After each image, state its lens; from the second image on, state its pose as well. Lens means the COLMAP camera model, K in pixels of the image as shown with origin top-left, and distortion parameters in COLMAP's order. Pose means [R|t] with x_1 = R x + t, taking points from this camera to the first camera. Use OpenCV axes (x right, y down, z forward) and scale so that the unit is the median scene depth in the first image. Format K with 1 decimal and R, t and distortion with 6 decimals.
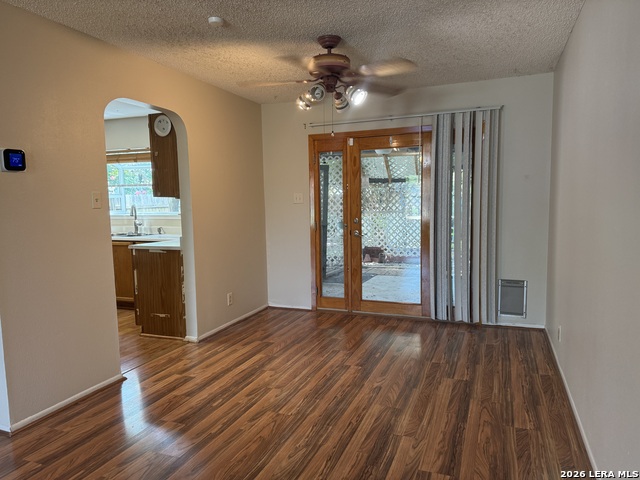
lens RADIAL K [[462.7, 0, 322.4], [0, 462.7, 242.6], [0, 0, 1]] dist [0.047007, -0.023243]
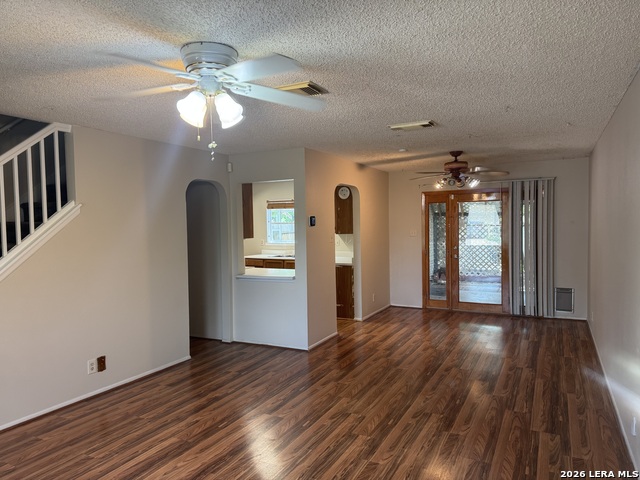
lens RADIAL K [[446.1, 0, 318.6], [0, 446.1, 238.9], [0, 0, 1]] dist [0.009417, -0.000929]
pose [[0.992112, 0.009112, -0.125023, -0.220036], [-0.016191, 0.998315, -0.055727, 0.011077], [0.124305, 0.057311, 0.990588, -0.588143]]
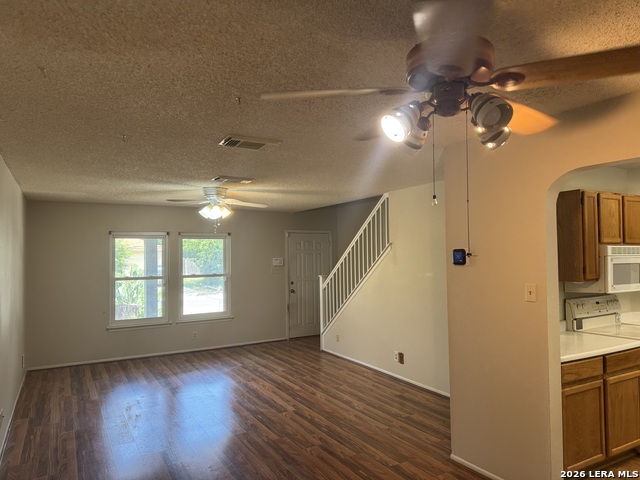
lens RADIAL K [[446.1, 0, 321.3], [0, 446.1, 240.7], [0, 0, 1]] dist [0.009417, -0.000929]
pose [[-0.638337, 0.008730, -0.769708, 0.352749], [-0.045245, 0.997781, 0.048840, -0.164462], [0.768426, 0.066002, -0.636525, 0.930109]]
